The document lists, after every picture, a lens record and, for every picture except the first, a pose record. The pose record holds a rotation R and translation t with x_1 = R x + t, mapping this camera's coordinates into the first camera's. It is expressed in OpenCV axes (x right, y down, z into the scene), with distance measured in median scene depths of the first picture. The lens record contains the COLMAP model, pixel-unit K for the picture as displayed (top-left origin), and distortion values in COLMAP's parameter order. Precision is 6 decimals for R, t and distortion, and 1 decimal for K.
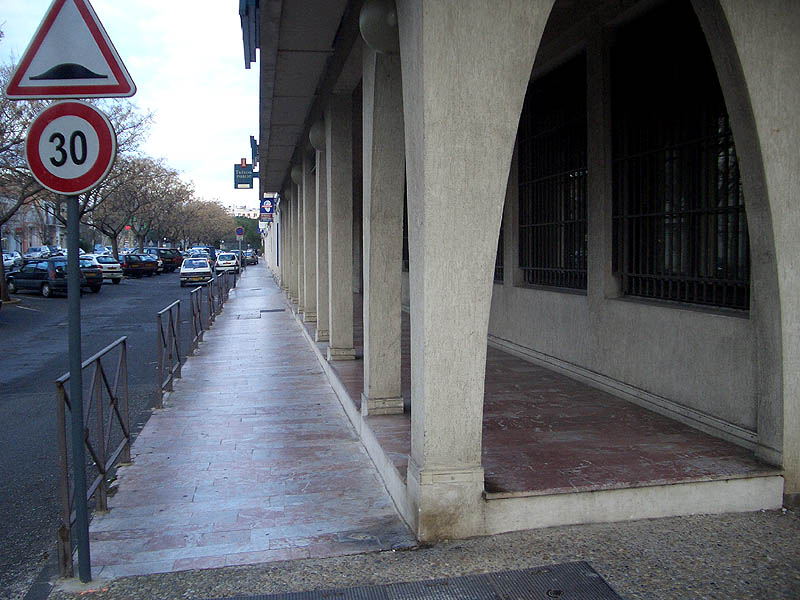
lens RADIAL K [[818.4, 0, 400.0], [0, 818.4, 300.0], [0, 0, 1]] dist [-0.248062, 0.000220]
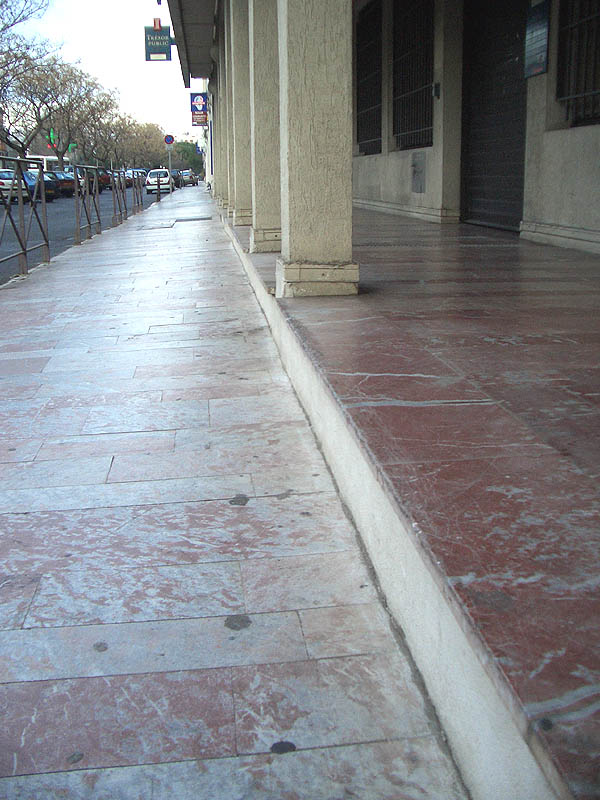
lens RADIAL K [[797.8, 0, 300.0], [0, 797.8, 400.0], [0, 0, 1]] dist [-0.158840, 0.008339]
pose [[0.998460, 0.008816, -0.054765, -0.023452], [0.002900, 0.977643, 0.210252, 0.017705], [0.055395, -0.210087, 0.976112, 0.257021]]
